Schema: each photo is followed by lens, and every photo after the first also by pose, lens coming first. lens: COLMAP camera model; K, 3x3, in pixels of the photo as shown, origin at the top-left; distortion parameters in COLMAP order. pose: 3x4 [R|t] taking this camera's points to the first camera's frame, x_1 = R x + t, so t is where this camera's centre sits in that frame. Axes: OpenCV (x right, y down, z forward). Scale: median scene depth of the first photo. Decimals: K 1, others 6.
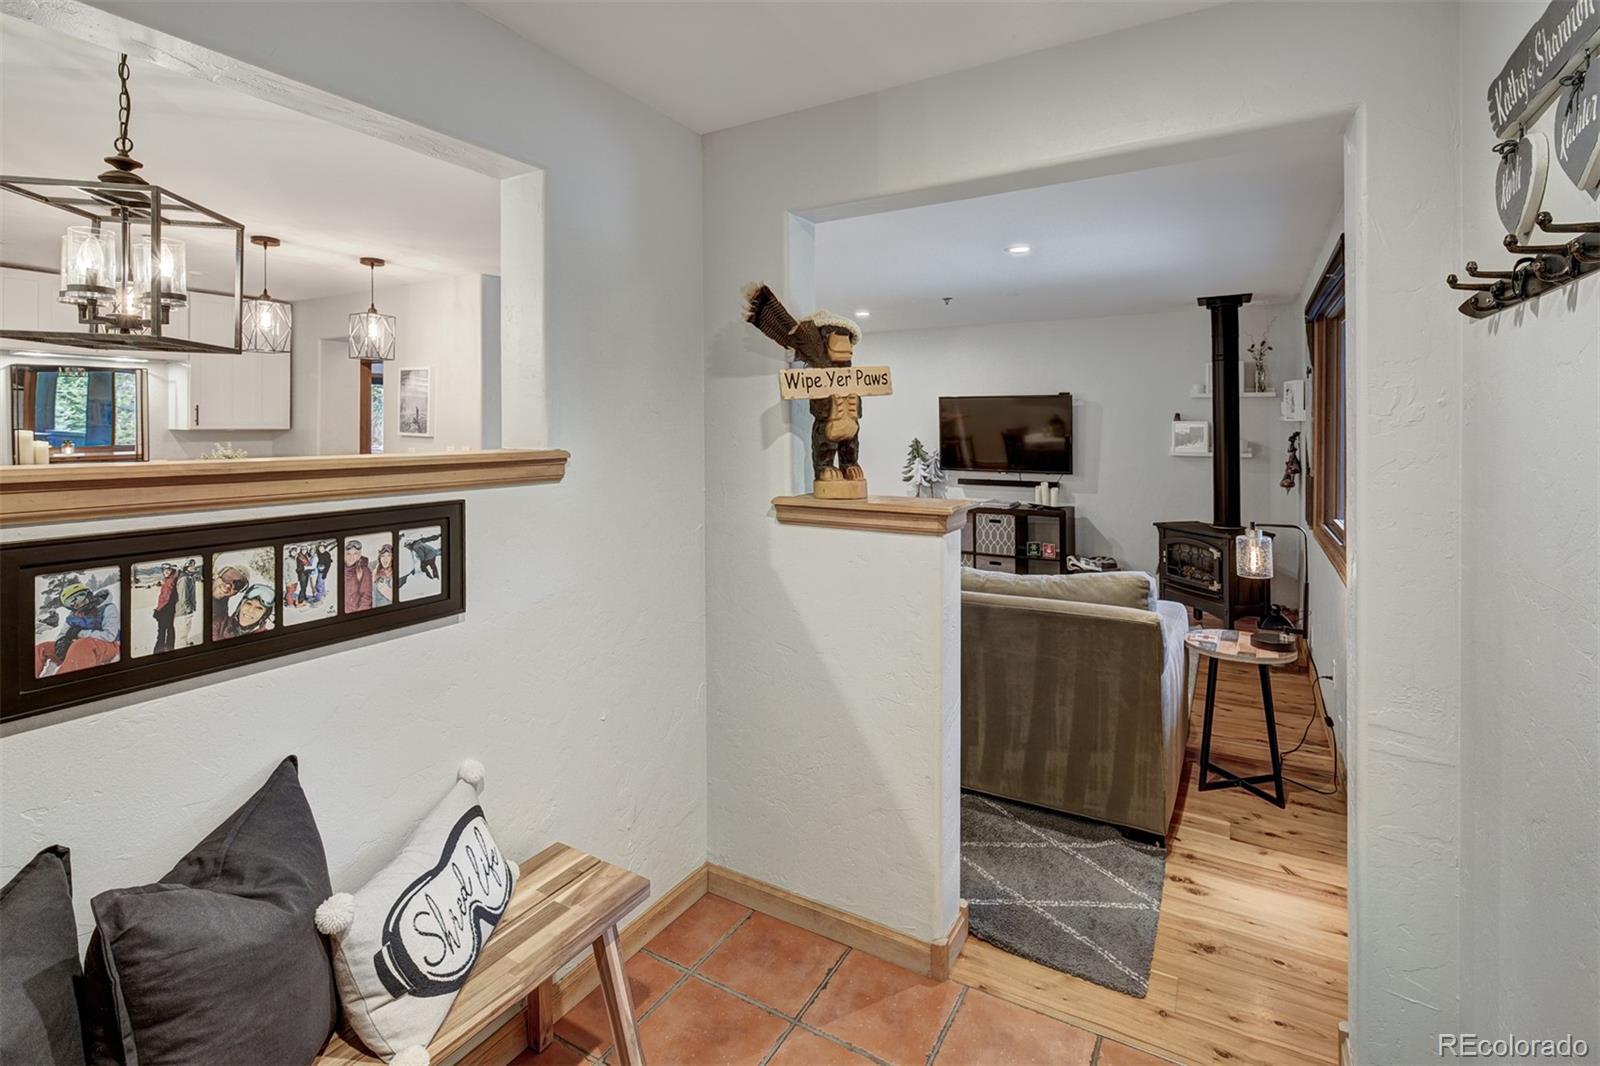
lens RADIAL K [[737.0, 0, 805.3], [0, 737.0, 414.5], [0, 0, 1]] dist [0.002232, 0.000179]
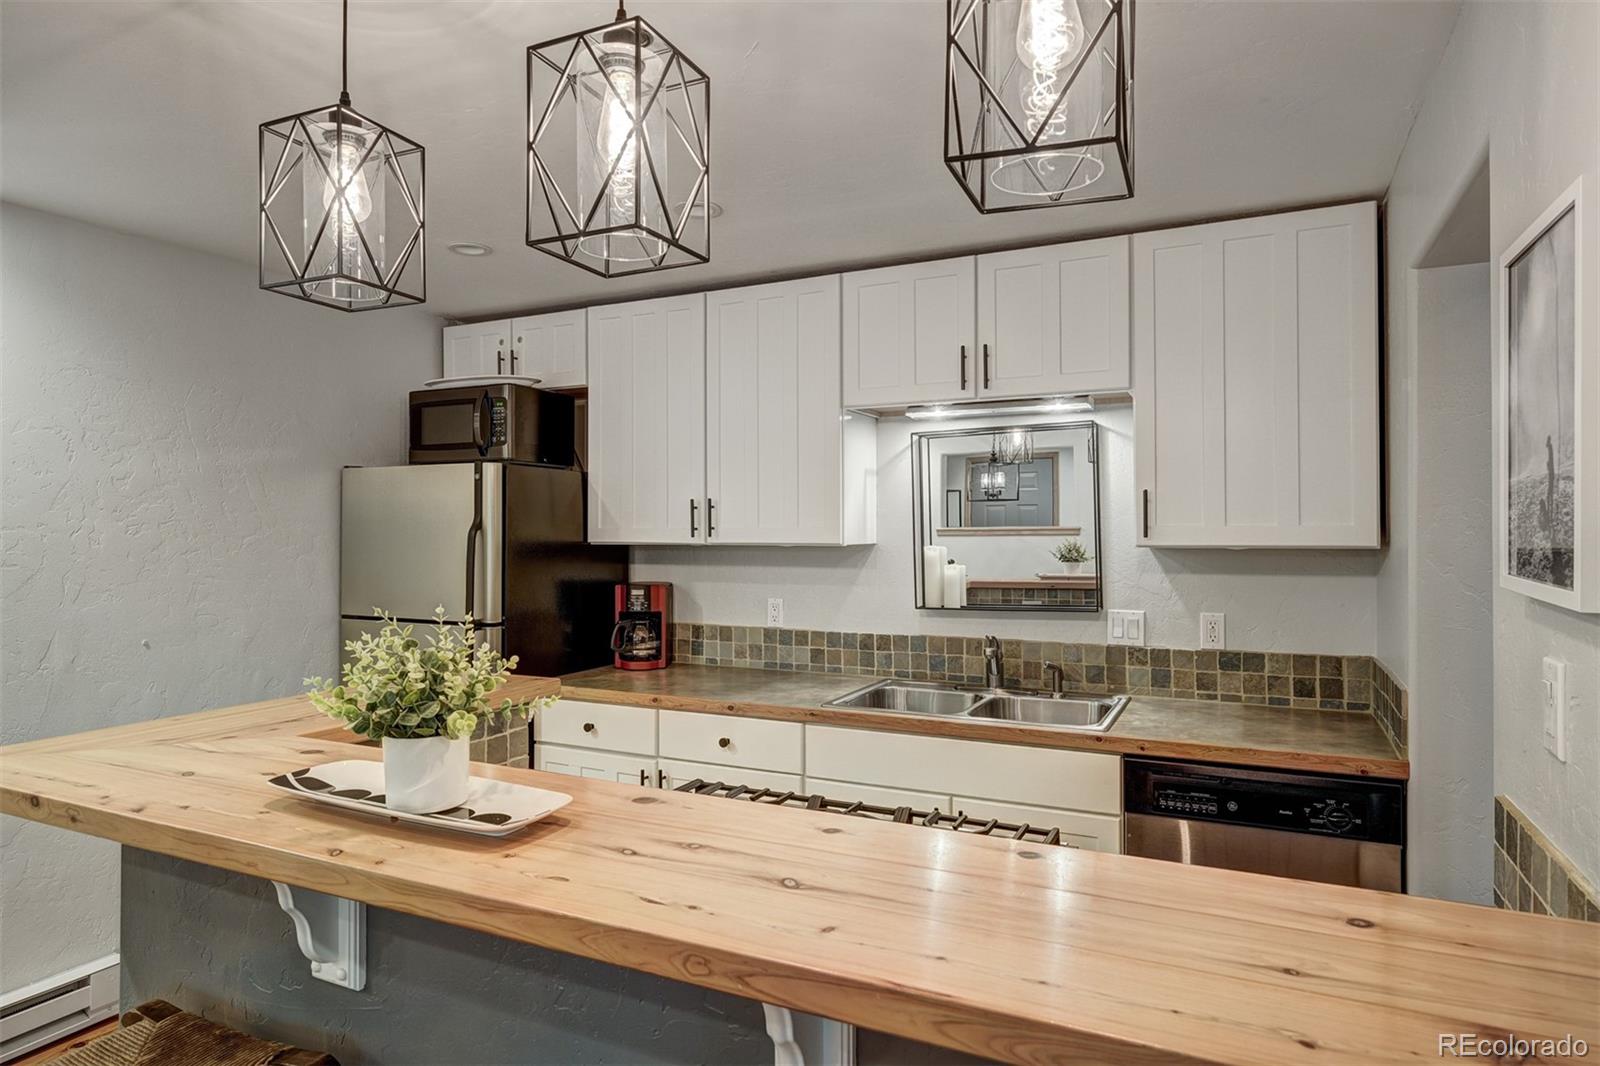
lens RADIAL K [[927.8, 0, 786.1], [0, 927.8, 524.6], [0, 0, 1]] dist [-0.011598, 0.002601]
pose [[0.057986, -0.010767, -0.998259, -0.241945], [0.019634, 0.999761, -0.009643, 0.007078], [0.998124, -0.019040, 0.058183, 0.613566]]
